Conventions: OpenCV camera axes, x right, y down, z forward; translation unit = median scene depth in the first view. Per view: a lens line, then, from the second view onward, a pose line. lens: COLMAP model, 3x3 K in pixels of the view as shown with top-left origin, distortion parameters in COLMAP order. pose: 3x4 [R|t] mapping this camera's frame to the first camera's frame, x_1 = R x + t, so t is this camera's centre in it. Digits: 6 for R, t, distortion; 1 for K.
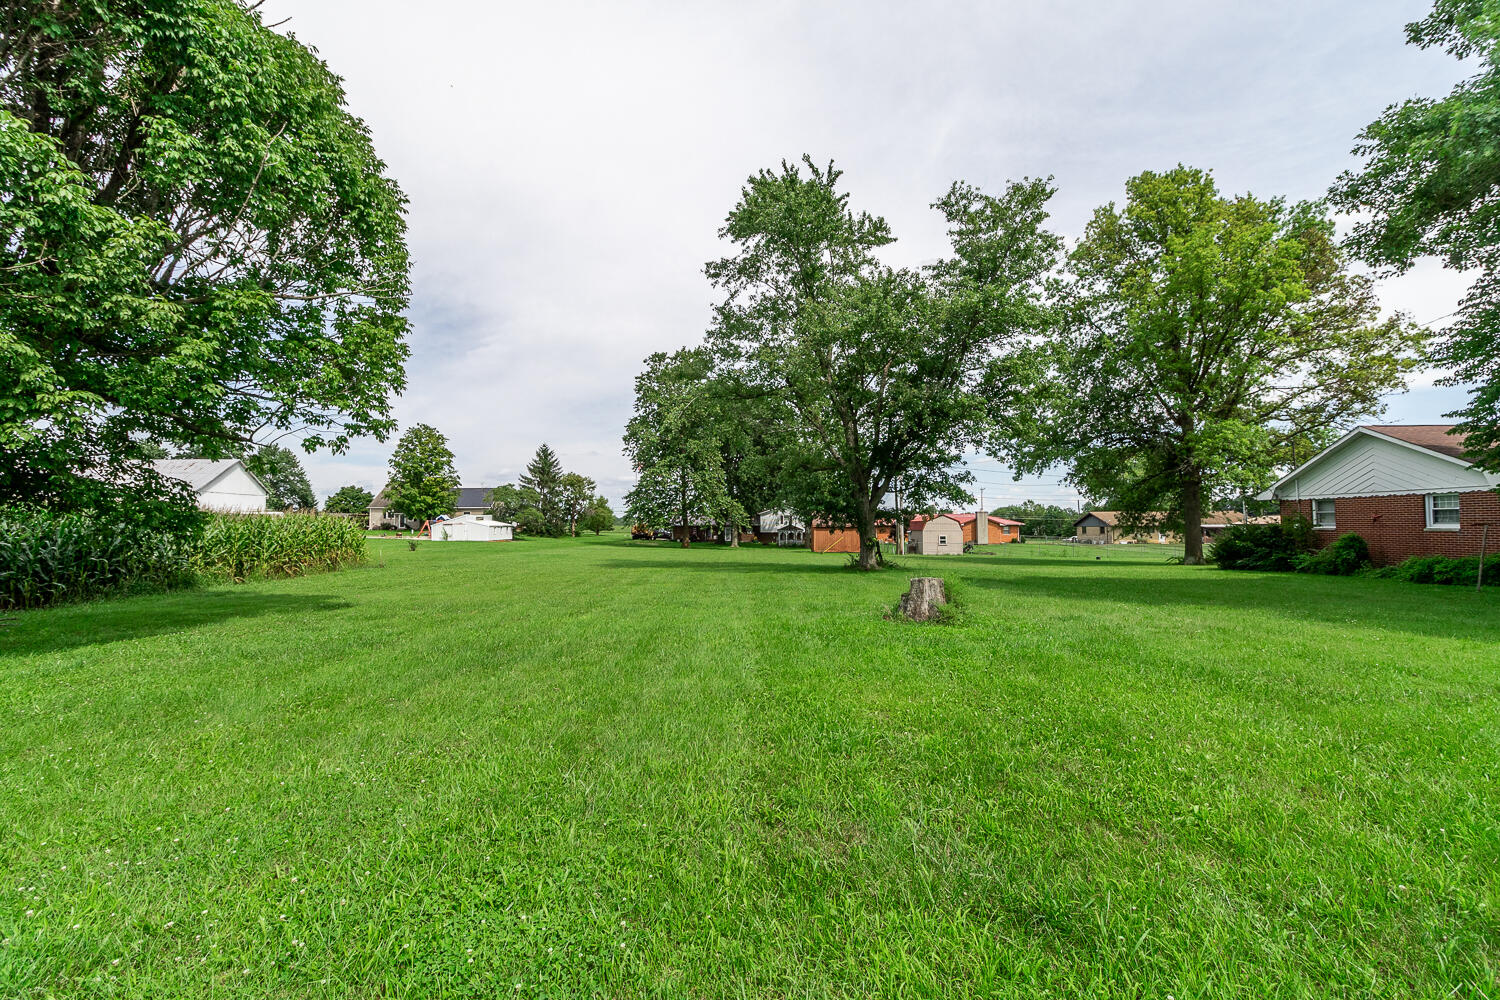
lens RADIAL K [[680.2, 0, 753.1], [0, 680.2, 494.4], [0, 0, 1]] dist [-0.001058, -0.000114]
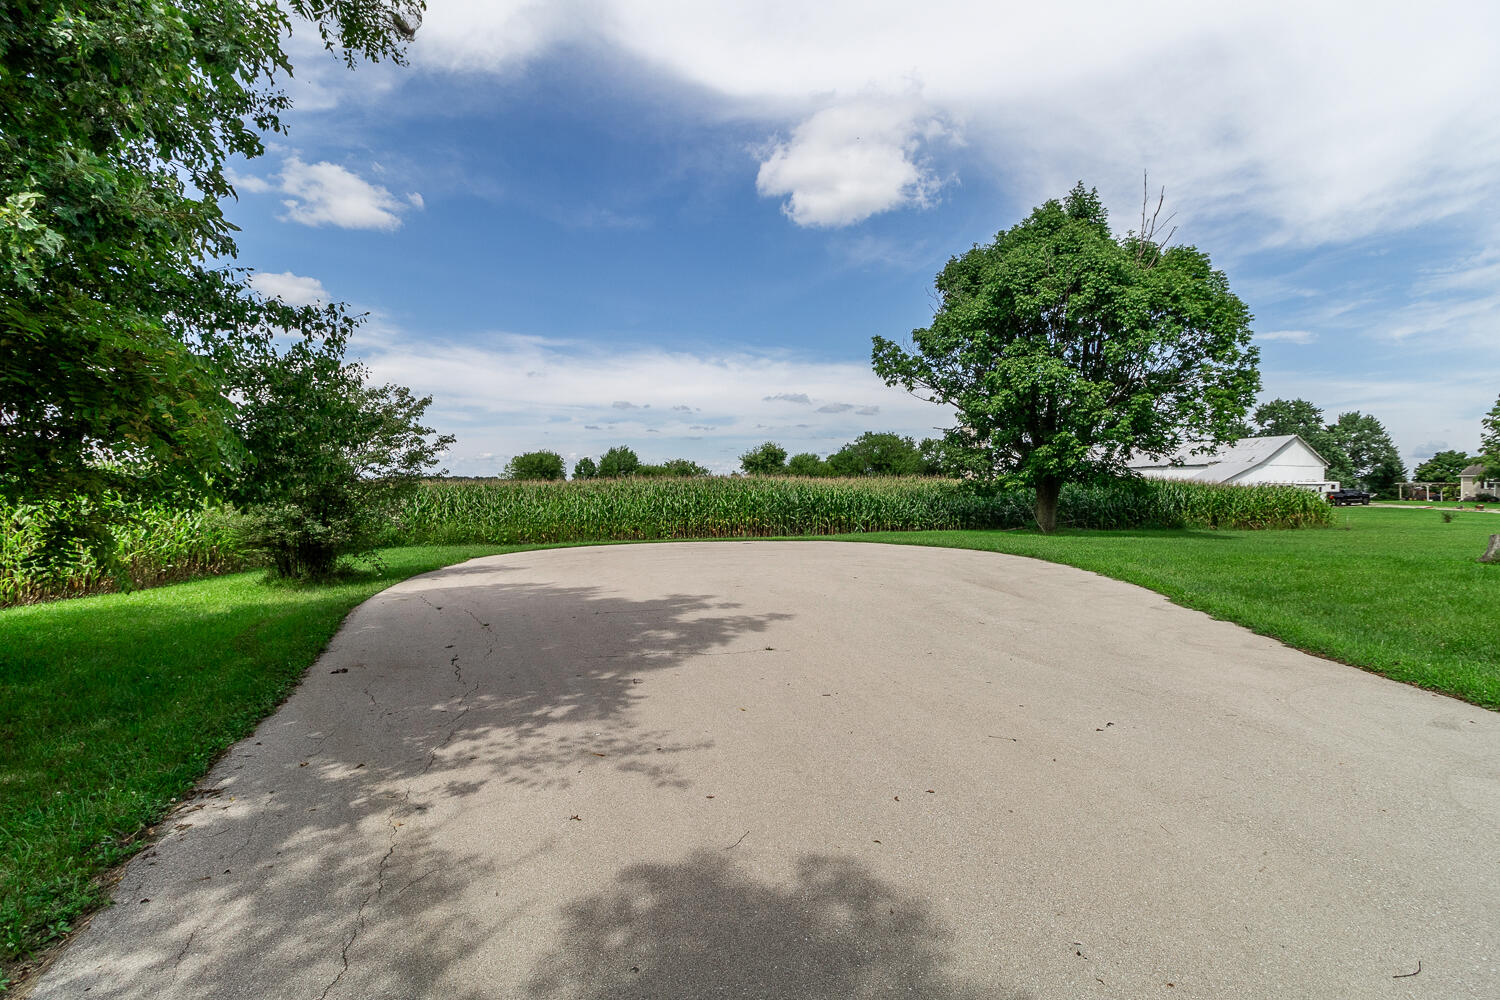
lens RADIAL K [[712.6, 0, 739.5], [0, 712.6, 502.9], [0, 0, 1]] dist [-0.001314, 0.000157]
pose [[0.196499, 0.026585, -0.980144, 0.478603], [0.030929, 0.998967, 0.033296, -0.015252], [0.980016, -0.036857, 0.195474, -0.296988]]
